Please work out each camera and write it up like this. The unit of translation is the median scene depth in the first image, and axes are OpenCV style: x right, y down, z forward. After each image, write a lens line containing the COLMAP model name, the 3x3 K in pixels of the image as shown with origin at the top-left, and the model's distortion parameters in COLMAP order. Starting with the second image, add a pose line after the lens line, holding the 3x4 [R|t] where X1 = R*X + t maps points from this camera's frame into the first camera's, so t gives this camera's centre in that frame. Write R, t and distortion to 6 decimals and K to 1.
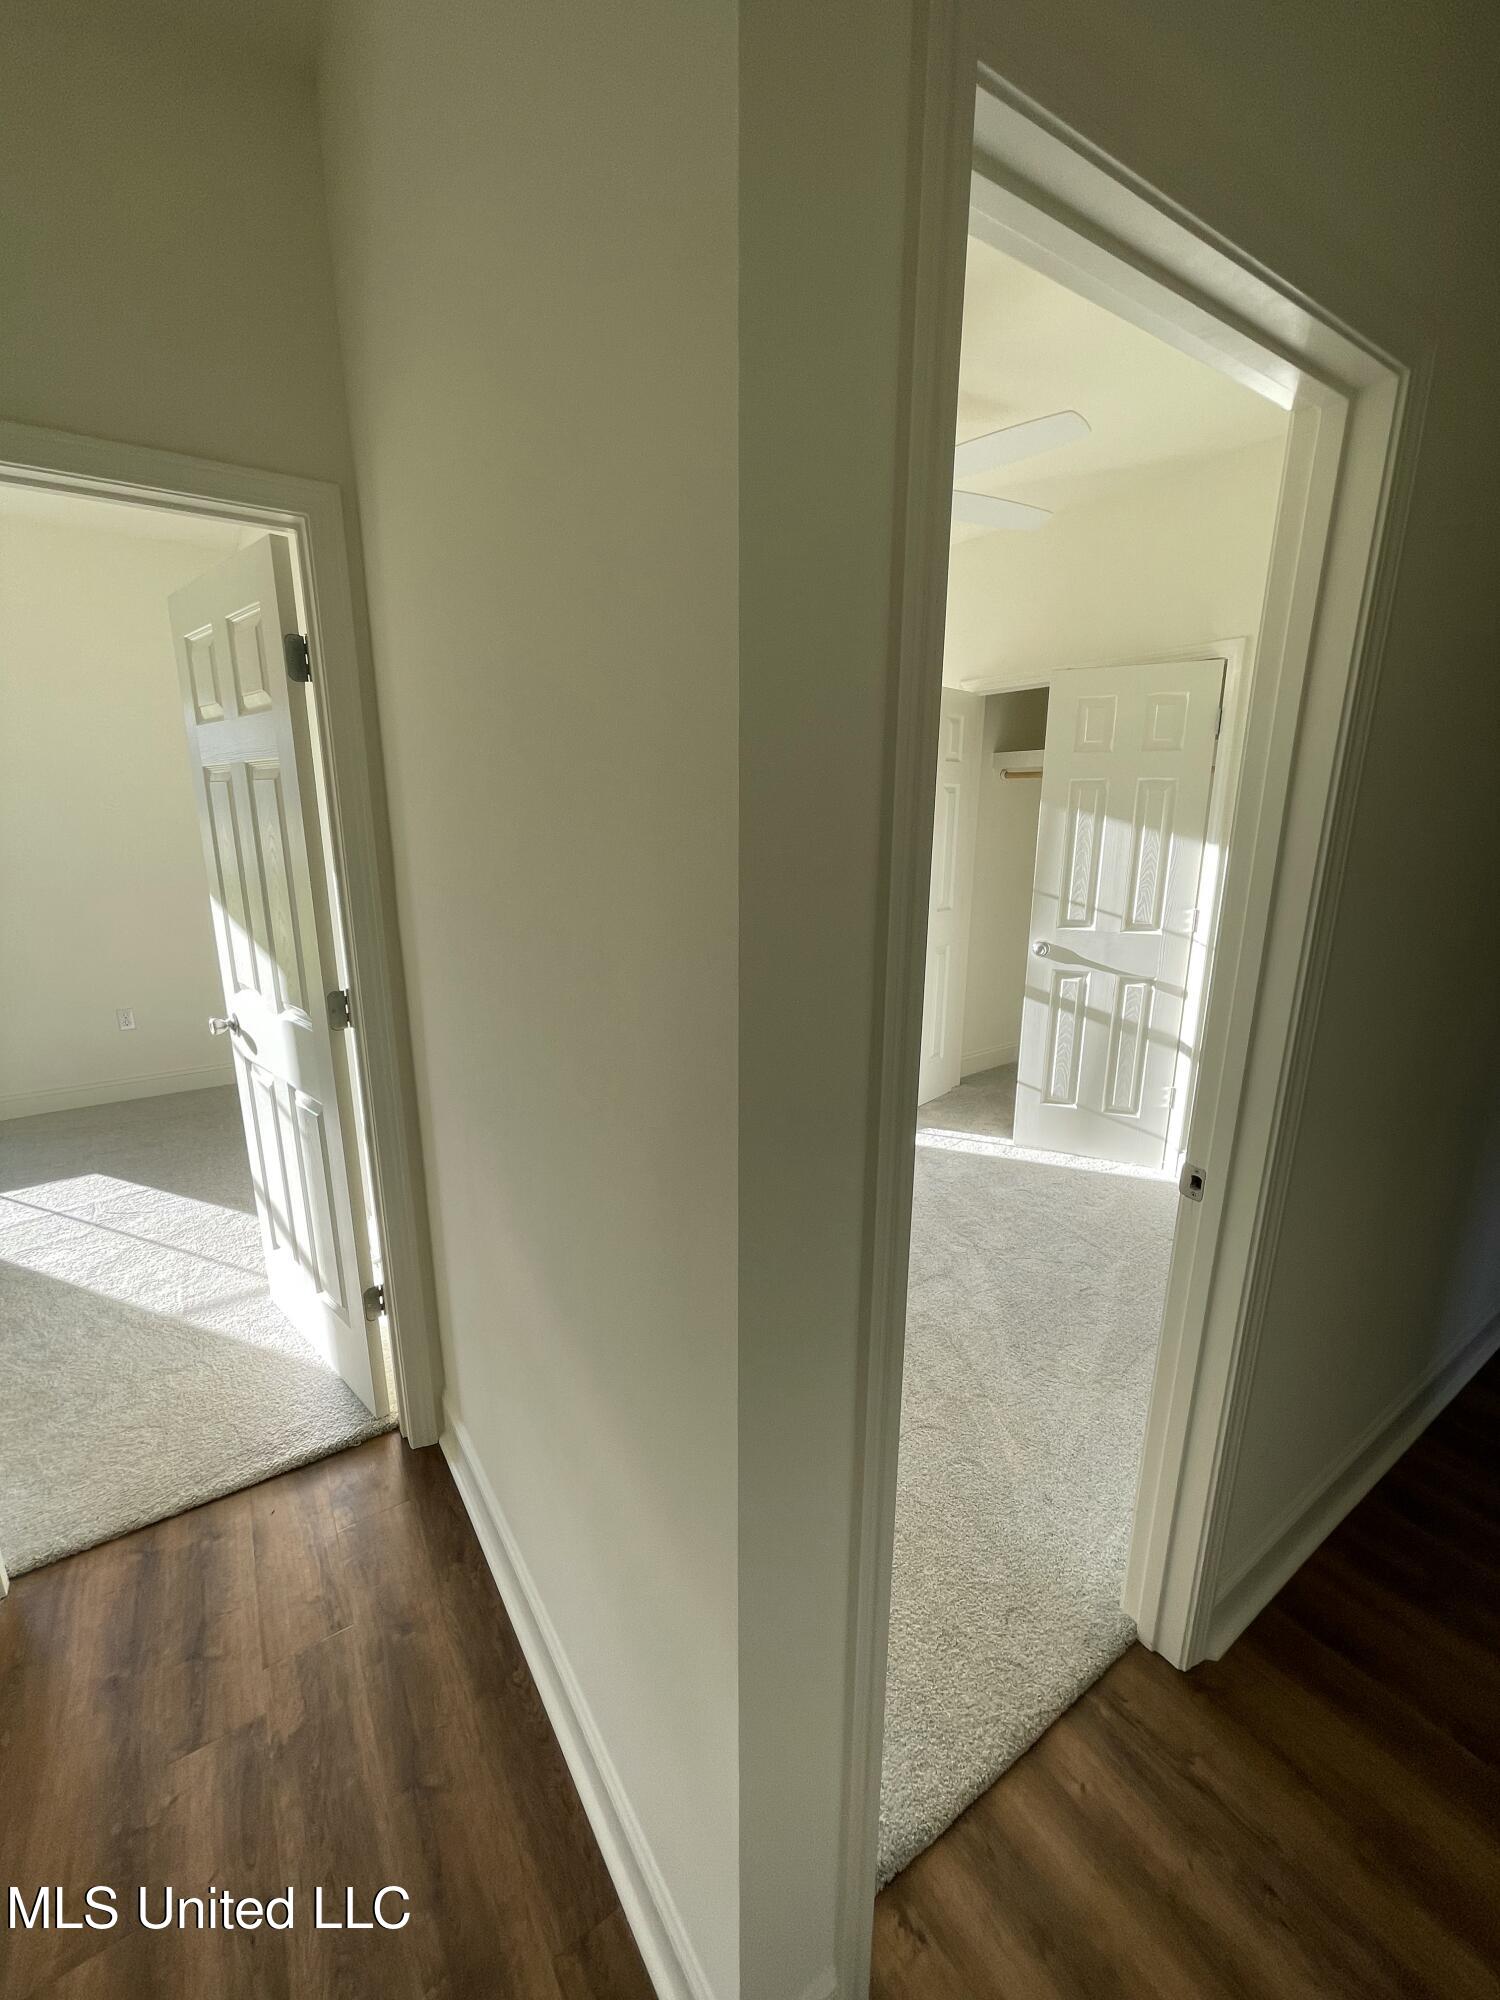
lens RADIAL K [[804.5, 0, 748.7], [0, 804.5, 998.9], [0, 0, 1]] dist [-0.004610, -0.000147]
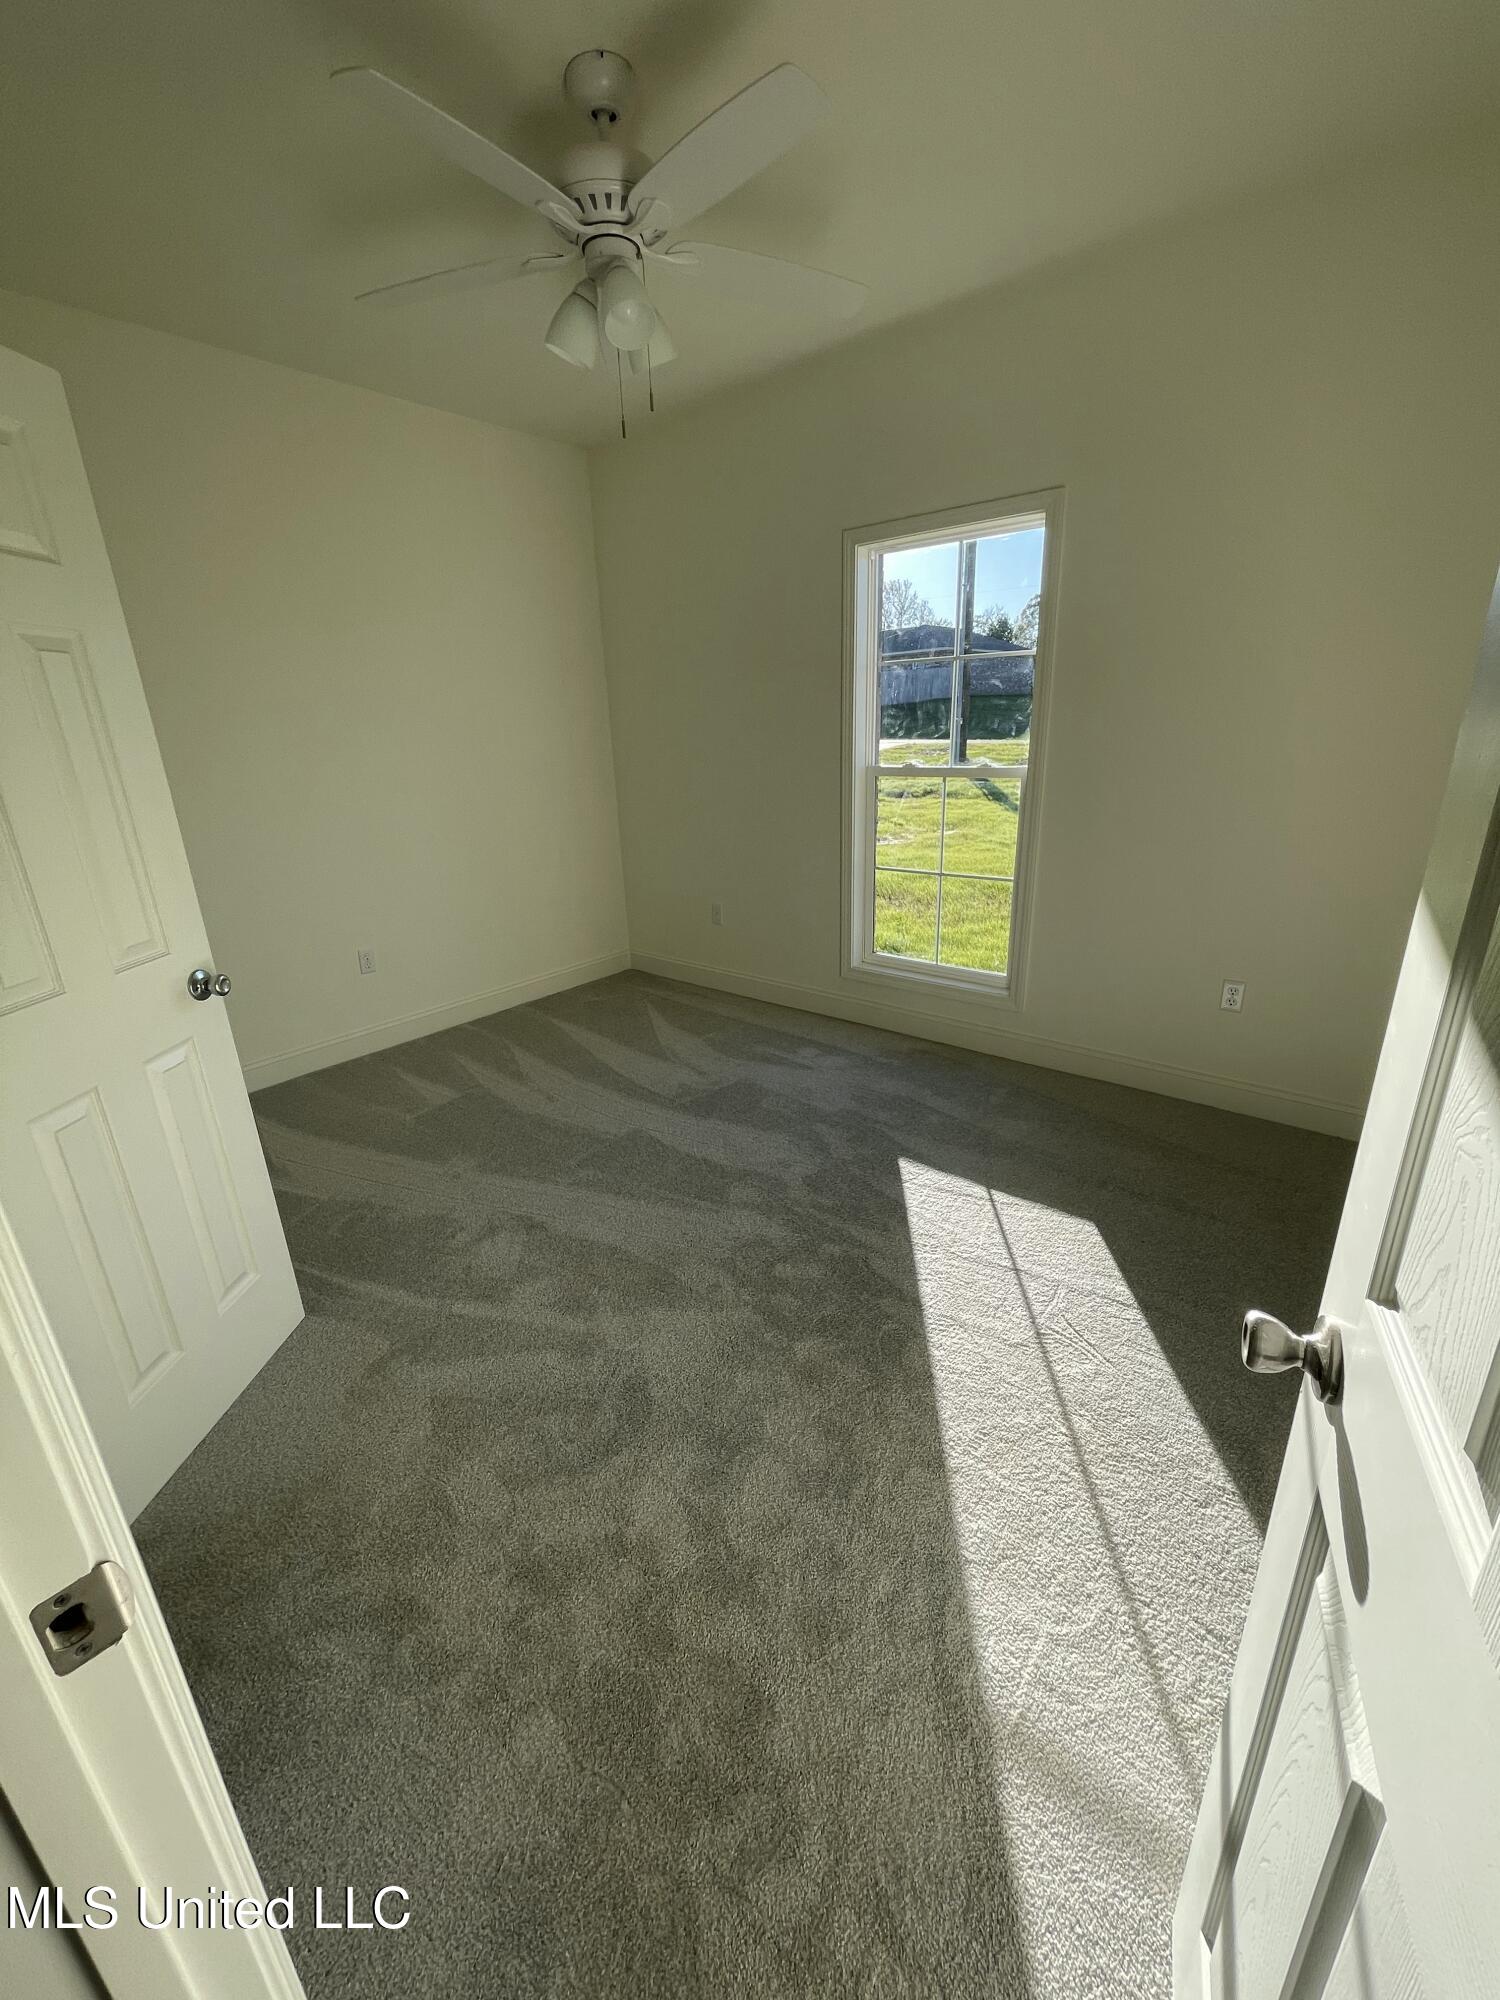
lens RADIAL K [[804.5, 0, 752.4], [0, 804.5, 997.5], [0, 0, 1]] dist [-0.004610, -0.000147]
pose [[0.280966, 0.306344, -0.909511, -0.418909], [-0.194276, 0.946221, 0.258693, -0.112265], [0.939848, 0.104012, 0.325372, 0.613909]]
